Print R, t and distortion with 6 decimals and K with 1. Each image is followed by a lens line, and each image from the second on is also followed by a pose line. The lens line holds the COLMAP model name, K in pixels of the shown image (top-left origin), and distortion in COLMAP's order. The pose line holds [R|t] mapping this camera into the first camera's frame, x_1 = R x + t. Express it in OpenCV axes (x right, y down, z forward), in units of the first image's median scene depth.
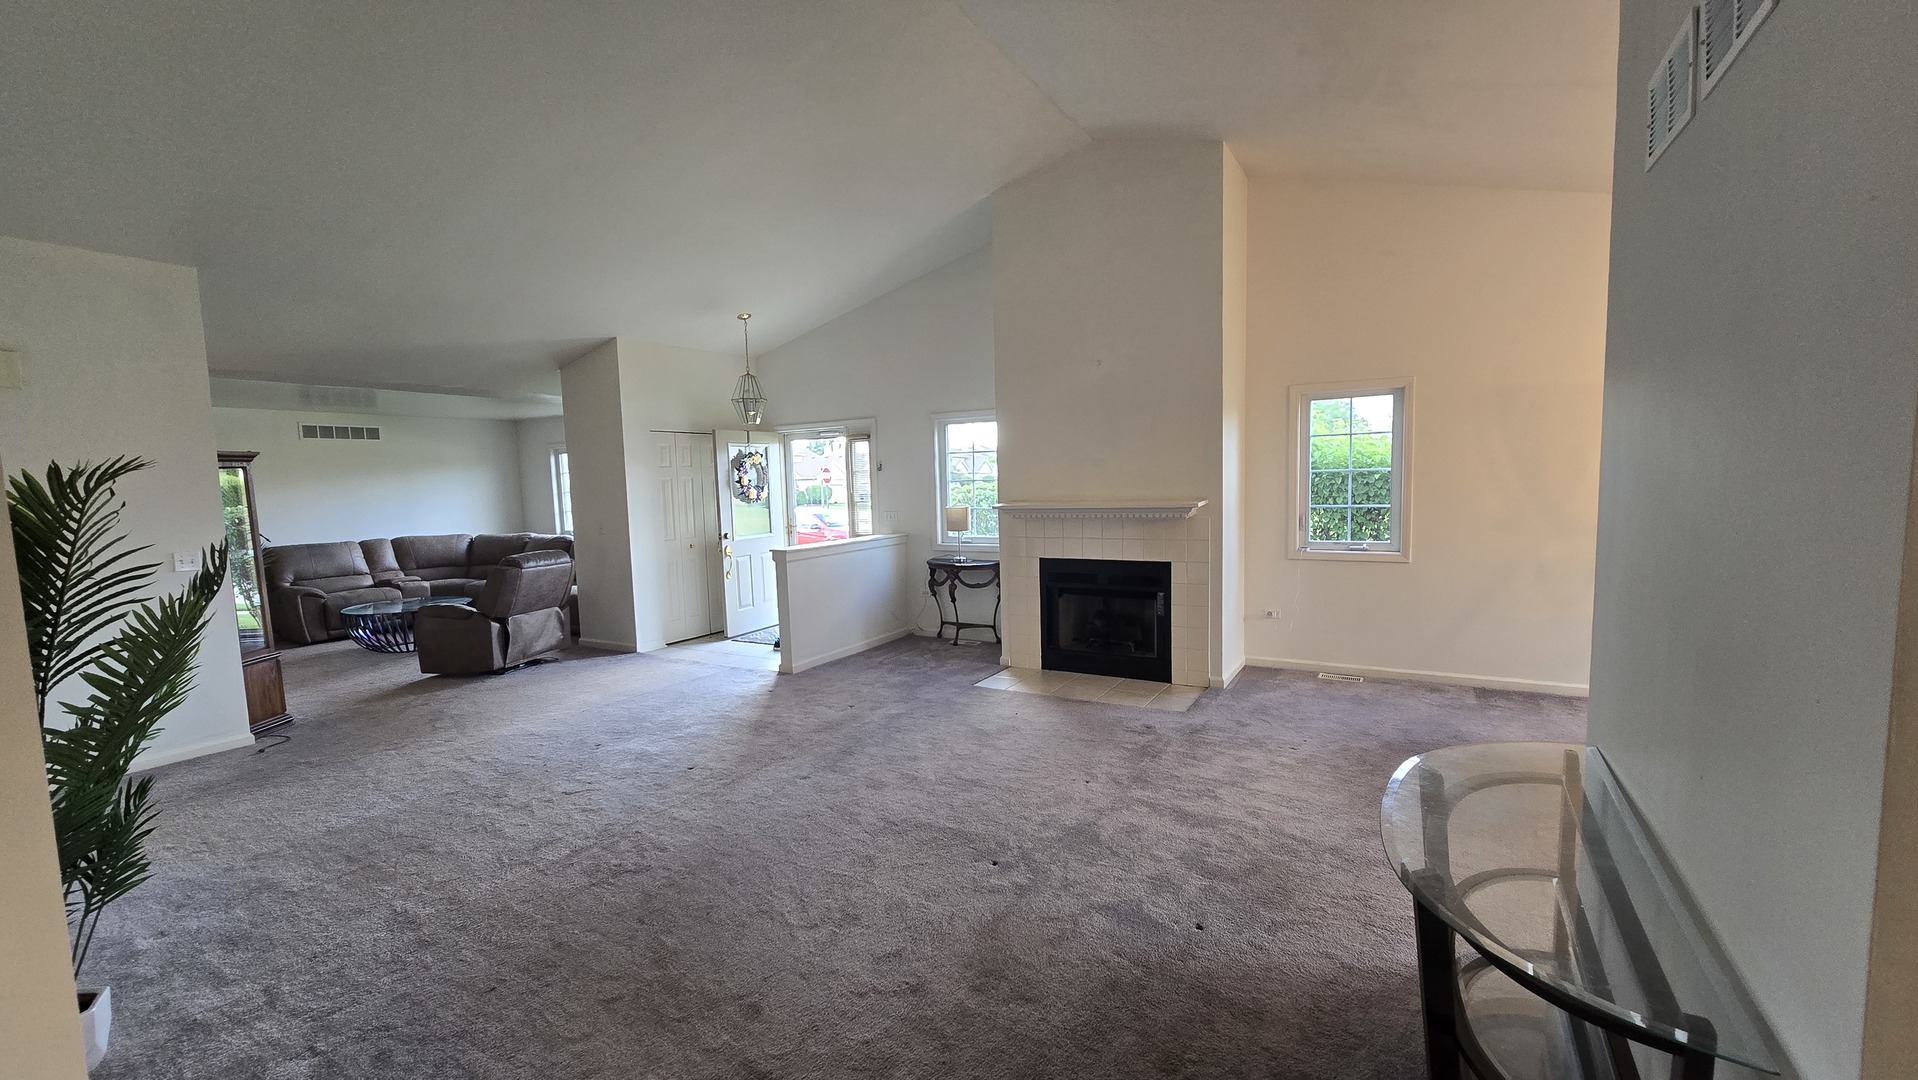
lens RADIAL K [[793.6, 0, 958.9], [0, 793.6, 552.9], [0, 0, 1]] dist [-0.001926, -0.000235]
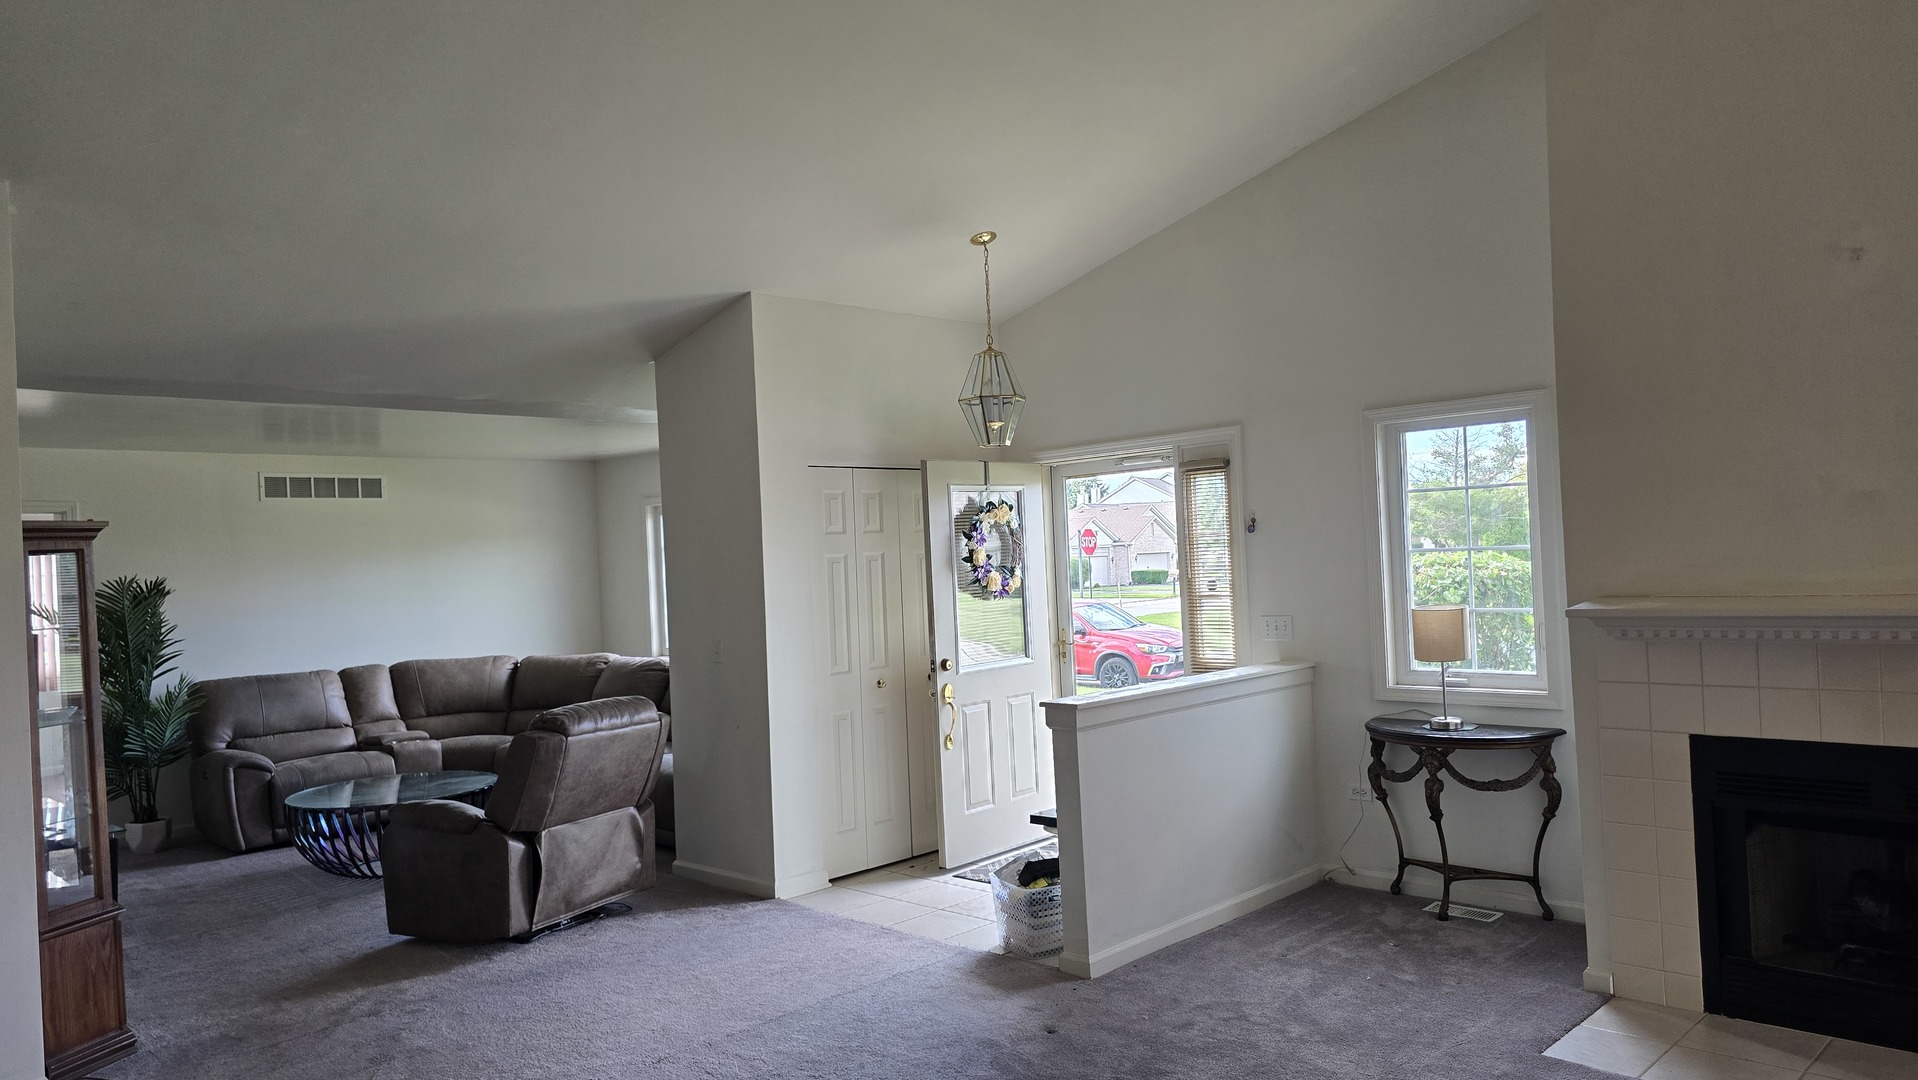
lens RADIAL K [[1294.6, 0, 962.3], [0, 1294.6, 545.4], [0, 0, 1]] dist [0.063668, -0.070353]
pose [[0.968199, -0.018414, -0.249503, -0.075747], [-0.005152, 0.995609, -0.093470, -0.021049], [0.250129, 0.091783, 0.963852, 0.199741]]
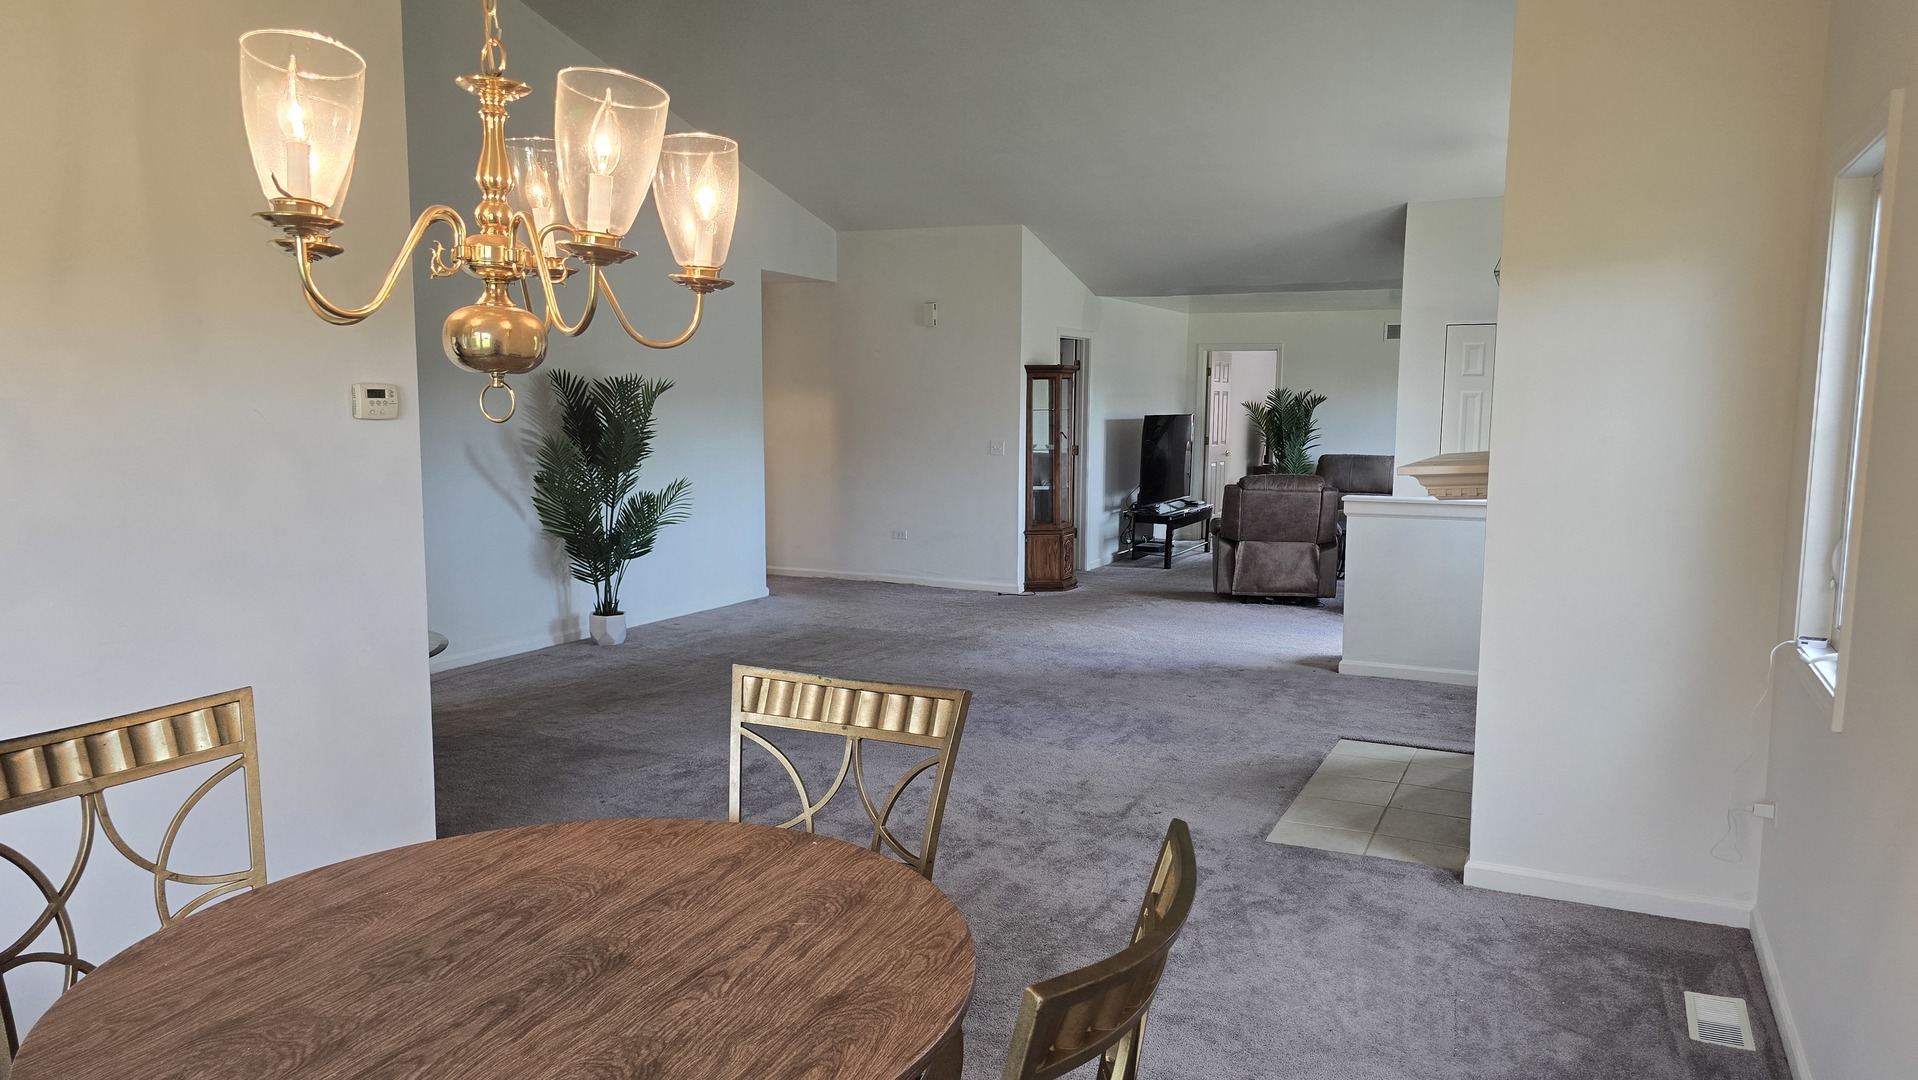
lens RADIAL K [[1312.0, 0, 989.7], [0, 1312.0, 542.0], [0, 0, 1]] dist [0.071469, -0.000365]
pose [[0.086628, 0.133057, -0.987315, 0.769242], [-0.103767, 0.986855, 0.123890, -0.064533], [0.990822, 0.091719, 0.099296, 0.475301]]
